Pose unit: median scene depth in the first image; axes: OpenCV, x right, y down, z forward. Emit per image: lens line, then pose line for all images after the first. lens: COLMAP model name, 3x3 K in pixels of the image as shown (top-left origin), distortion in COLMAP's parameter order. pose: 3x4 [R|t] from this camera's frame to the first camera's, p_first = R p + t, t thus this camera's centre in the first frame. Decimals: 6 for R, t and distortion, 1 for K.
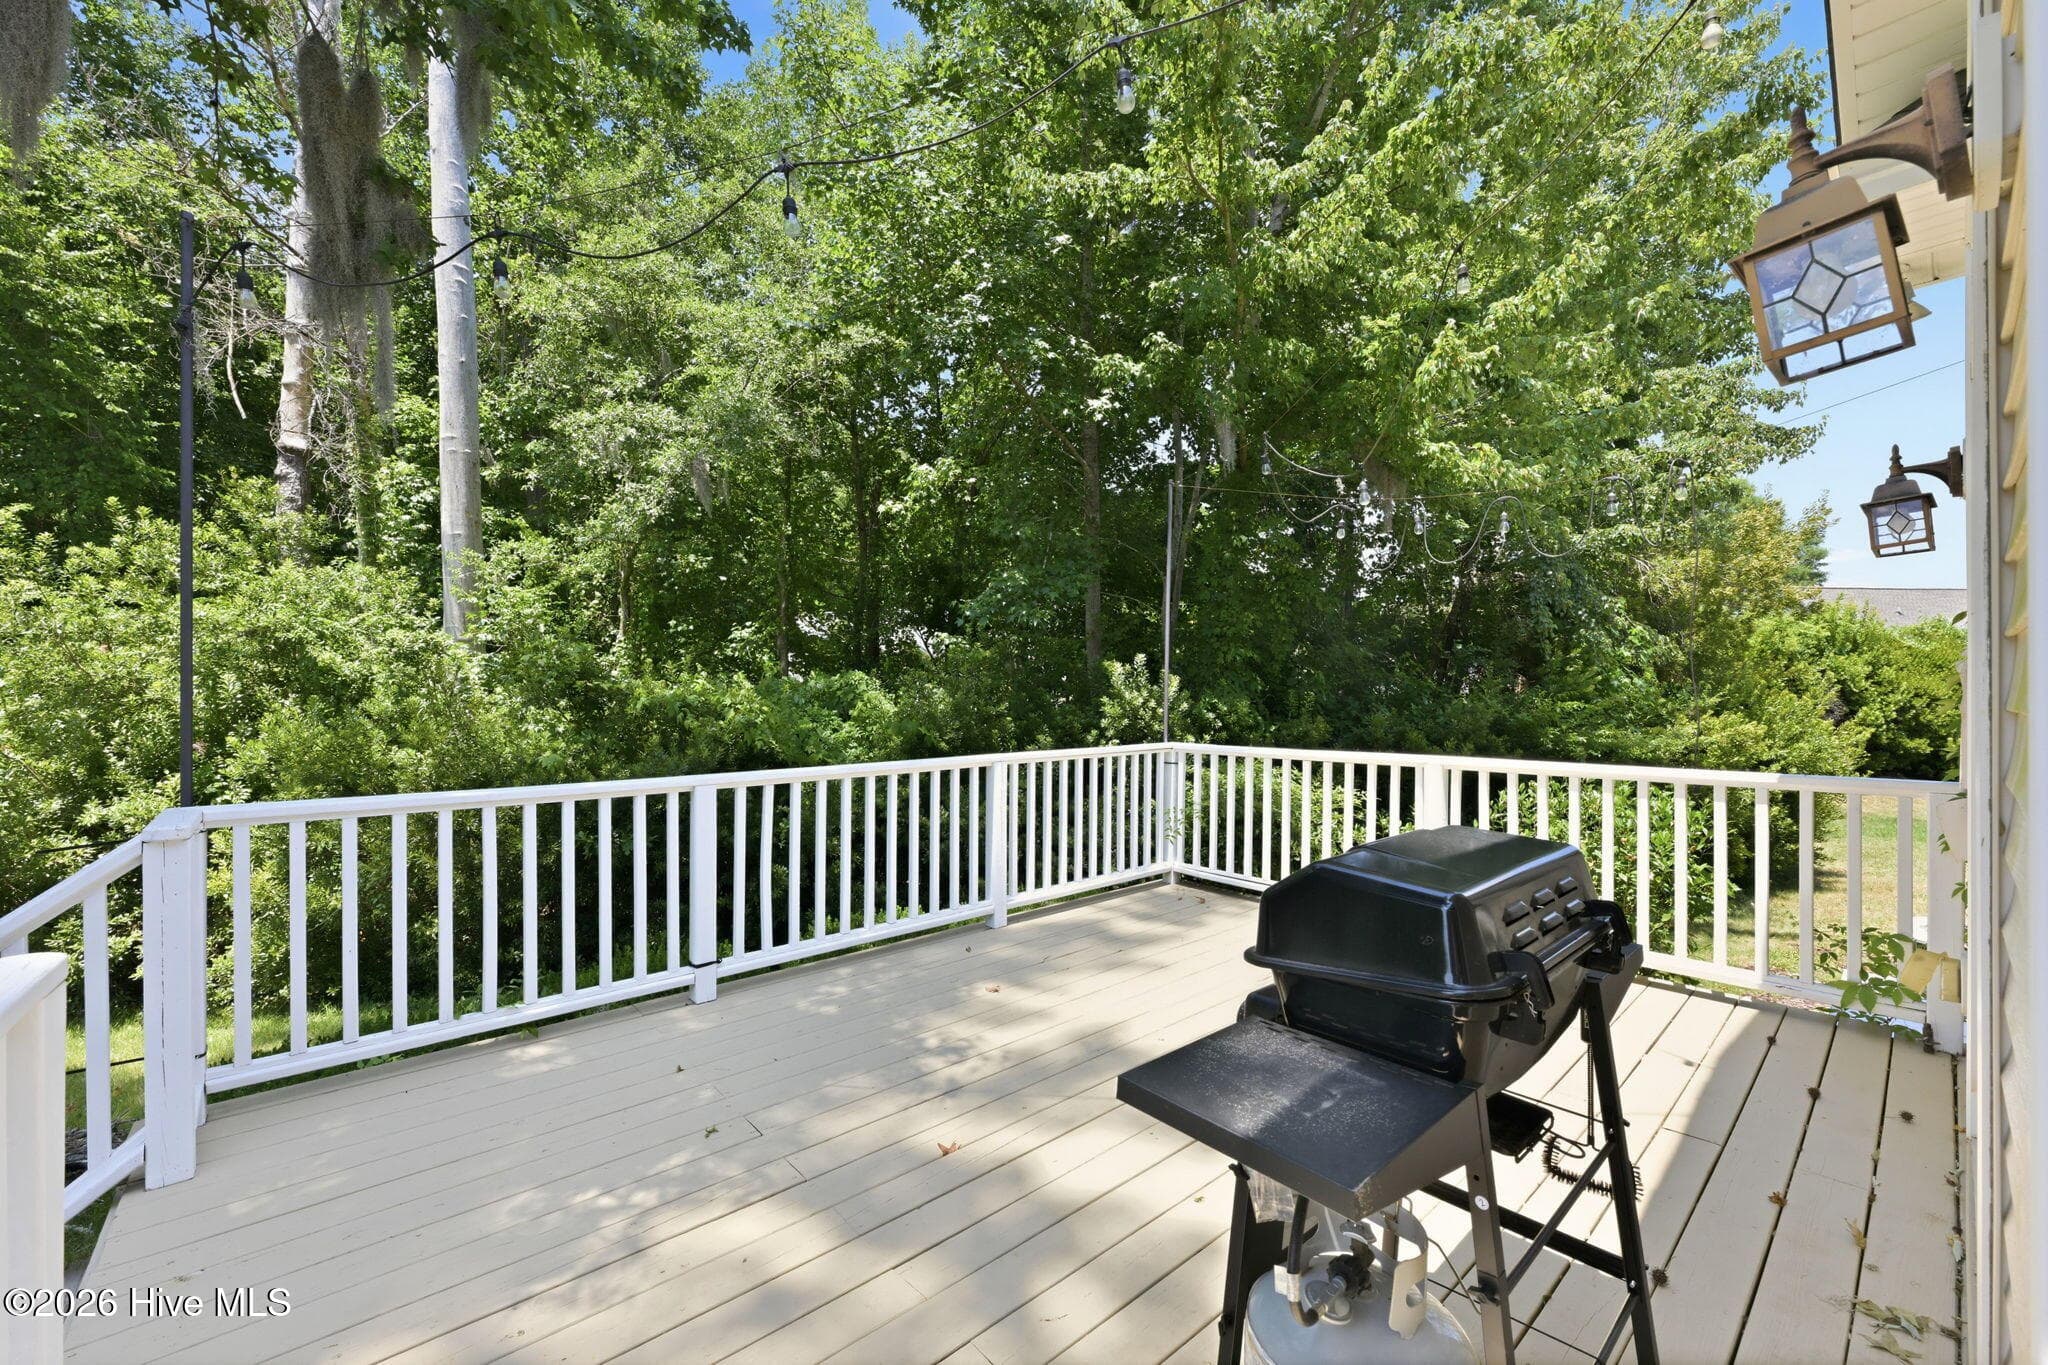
lens RADIAL K [[826.3, 0, 1016.2], [0, 826.3, 679.9], [0, 0, 1]] dist [-0.007848, -0.000291]
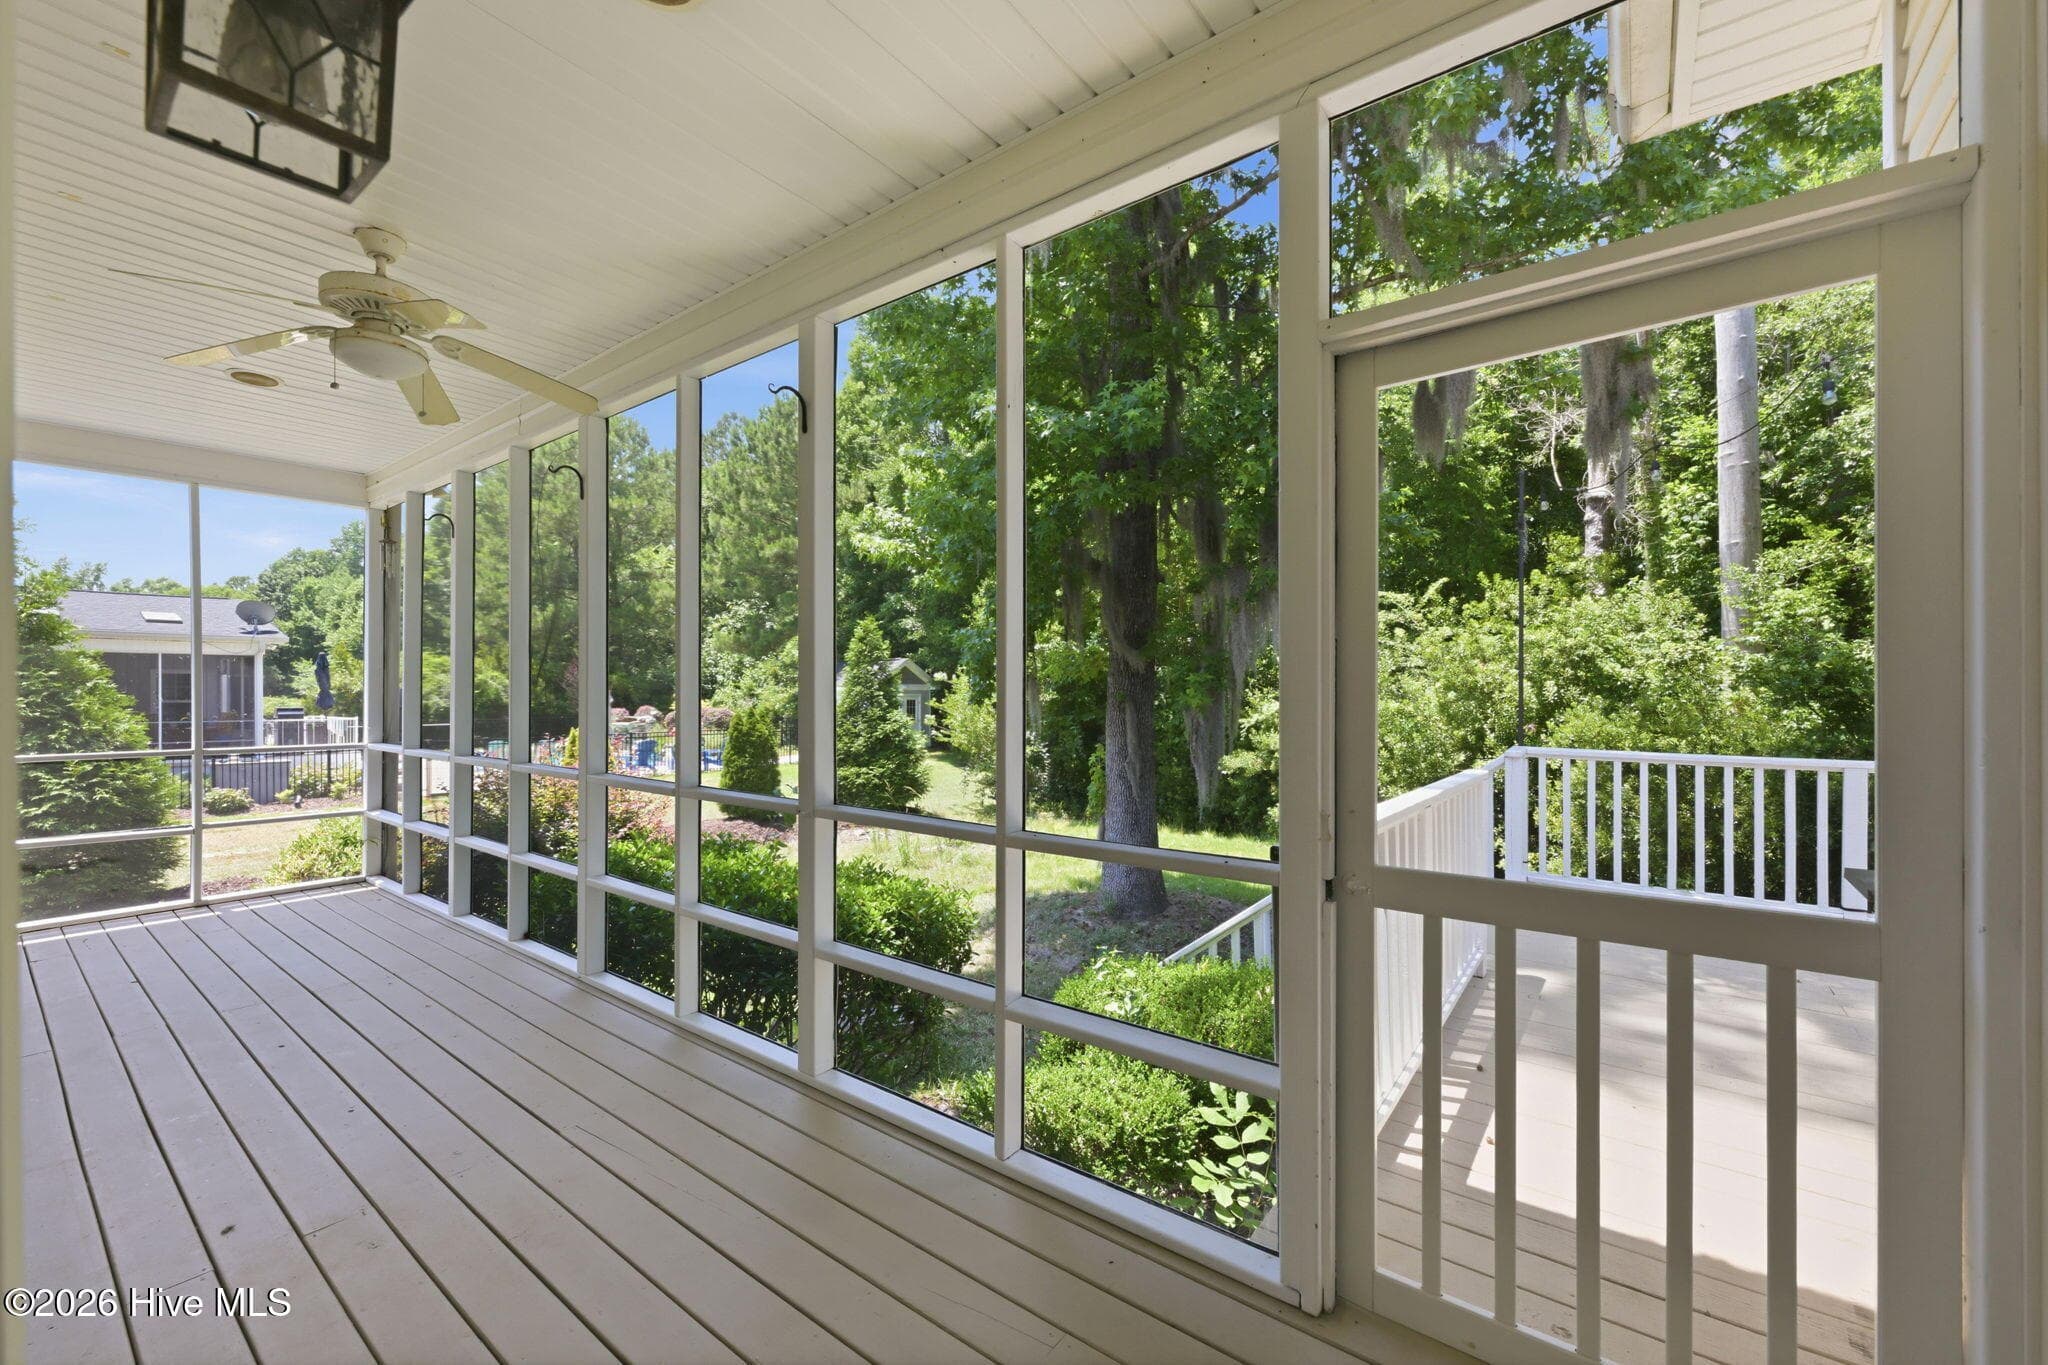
lens RADIAL K [[826.3, 0, 1009.5], [0, 826.3, 678.2], [0, 0, 1]] dist [-0.007848, -0.000291]
pose [[0.202165, -0.008683, -0.979313, 0.233202], [0.018898, 0.999809, -0.004964, -0.015822], [0.979169, -0.017504, 0.202291, -0.197276]]
